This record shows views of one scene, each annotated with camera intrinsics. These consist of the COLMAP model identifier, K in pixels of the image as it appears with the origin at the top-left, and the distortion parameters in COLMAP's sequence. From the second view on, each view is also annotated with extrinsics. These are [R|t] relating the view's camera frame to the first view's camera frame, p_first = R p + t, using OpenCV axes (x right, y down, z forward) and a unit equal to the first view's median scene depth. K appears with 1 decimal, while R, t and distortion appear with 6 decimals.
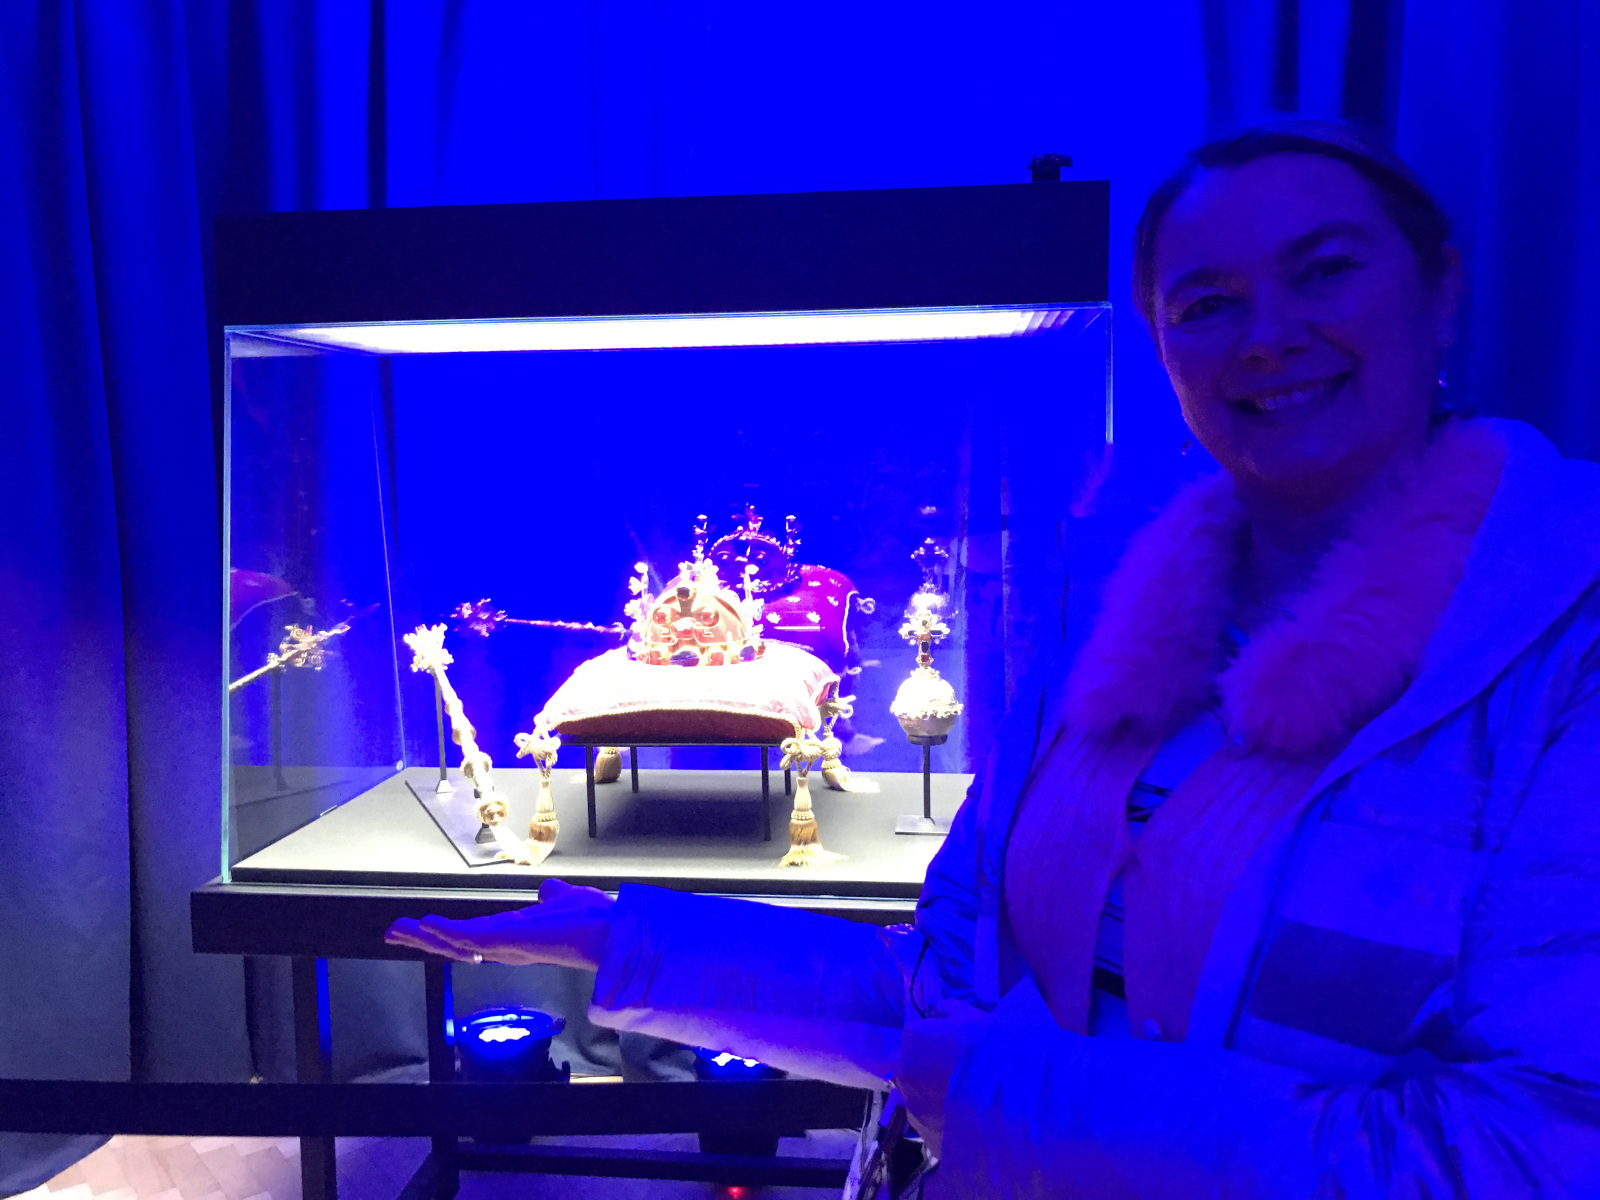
lens RADIAL K [[1260.5, 0, 800.0], [0, 1260.5, 600.0], [0, 0, 1]] dist [0.006212, 0.007399]
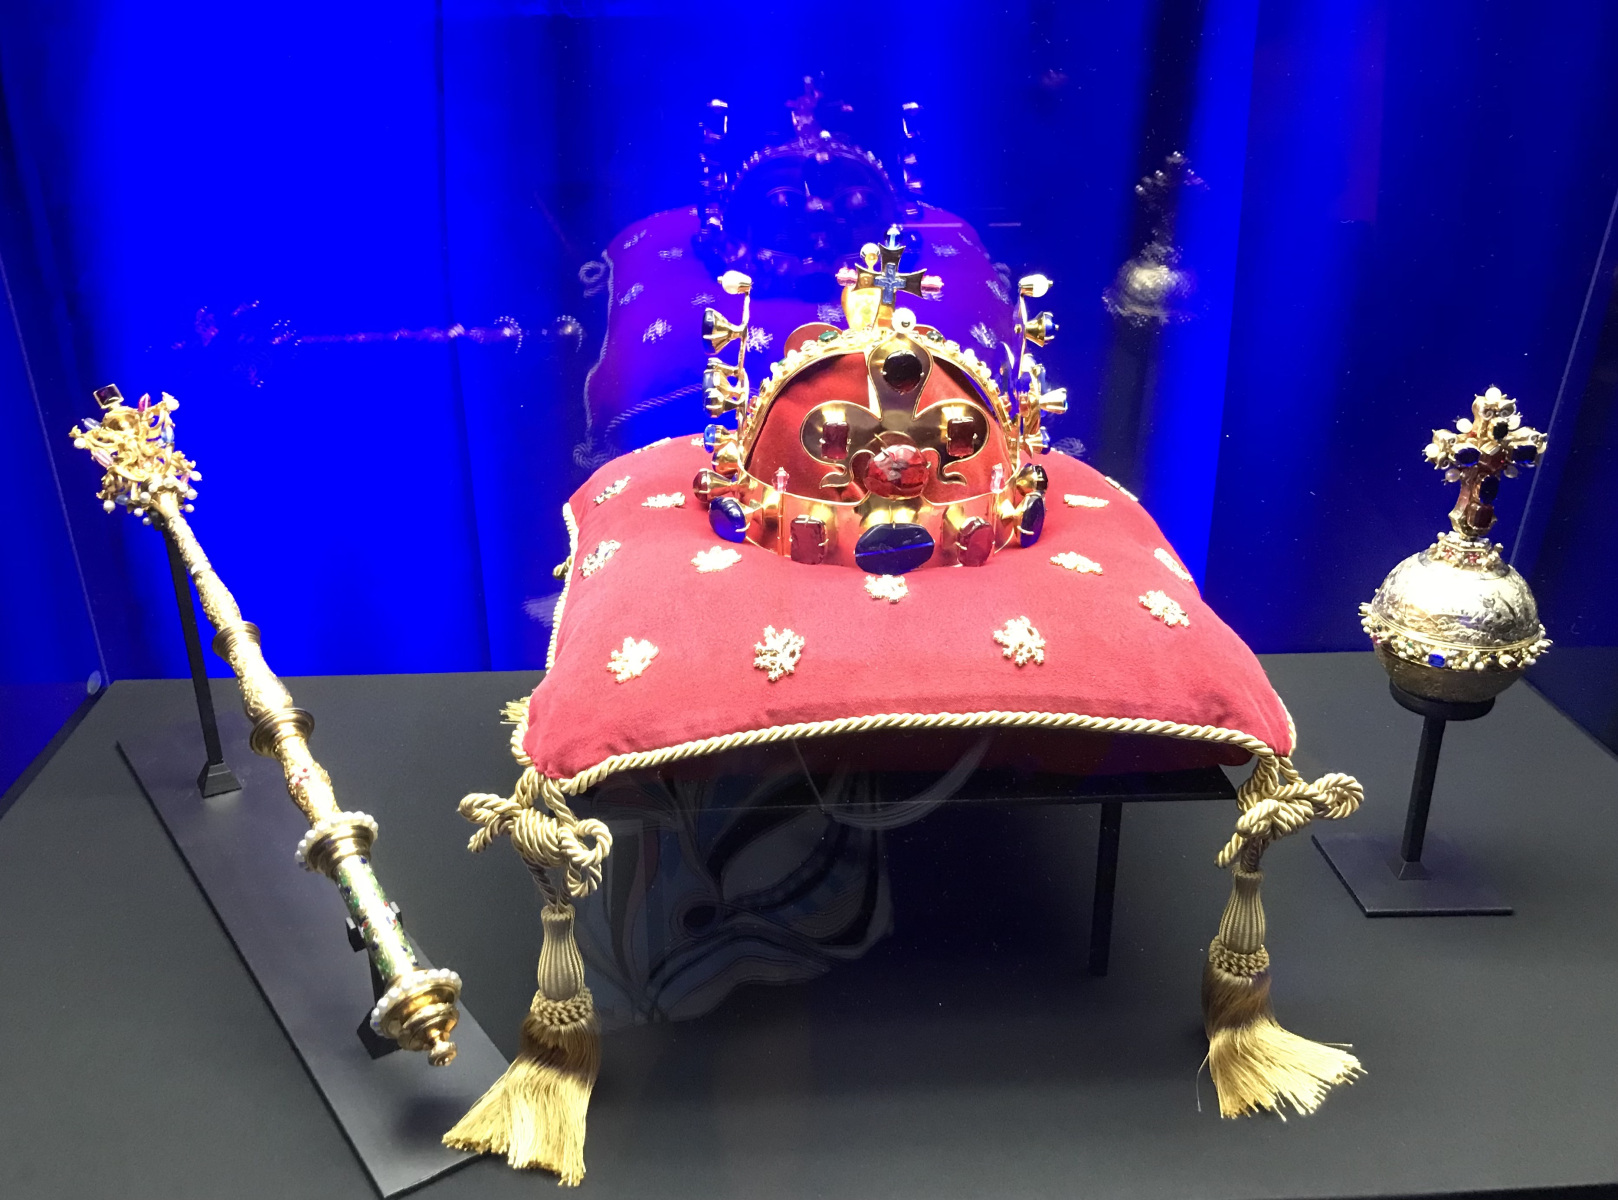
lens RADIAL K [[1497.0, 0, 809.0], [0, 1497.0, 600.0], [0, 0, 1]] dist [0.008820, 0.001050]
pose [[0.986902, -0.046216, 0.154559, -0.156406], [0.000942, 0.959719, 0.280961, -0.052338], [-0.161318, -0.277135, 0.947192, 0.489645]]
